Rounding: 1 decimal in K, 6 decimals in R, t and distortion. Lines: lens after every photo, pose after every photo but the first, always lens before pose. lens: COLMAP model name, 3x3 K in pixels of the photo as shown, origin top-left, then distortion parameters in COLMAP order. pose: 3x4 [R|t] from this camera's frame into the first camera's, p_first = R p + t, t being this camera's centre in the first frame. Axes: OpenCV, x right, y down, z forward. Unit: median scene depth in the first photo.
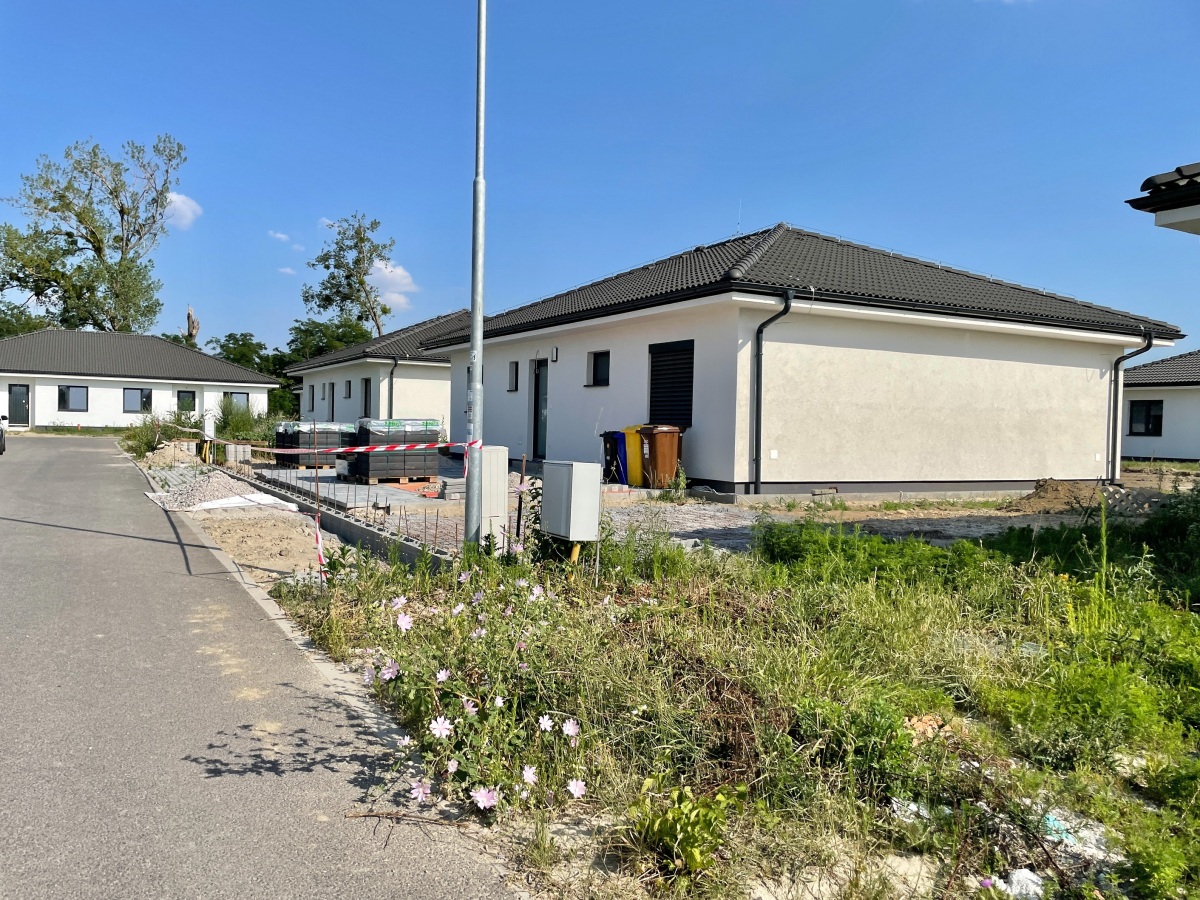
lens RADIAL K [[880.1, 0, 605.1], [0, 880.1, 450.0], [0, 0, 1]] dist [0.066004, -0.067927]
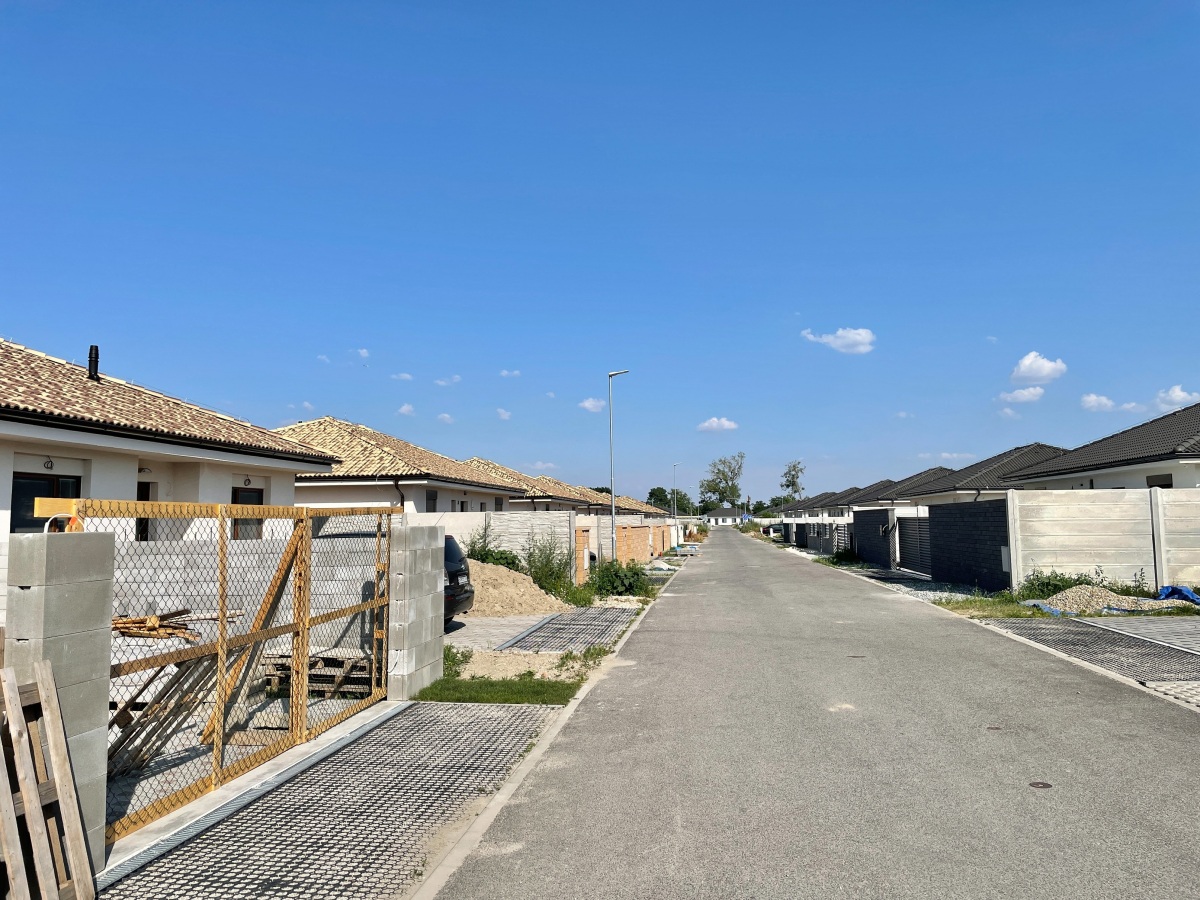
lens RADIAL K [[880.1, 0, 597.9], [0, 880.1, 447.0], [0, 0, 1]] dist [0.066004, -0.067927]
pose [[0.787754, -0.091684, -0.609129, 1.395192], [0.016571, 0.991658, -0.127831, 0.114442], [0.615767, 0.090606, 0.782702, -2.456359]]
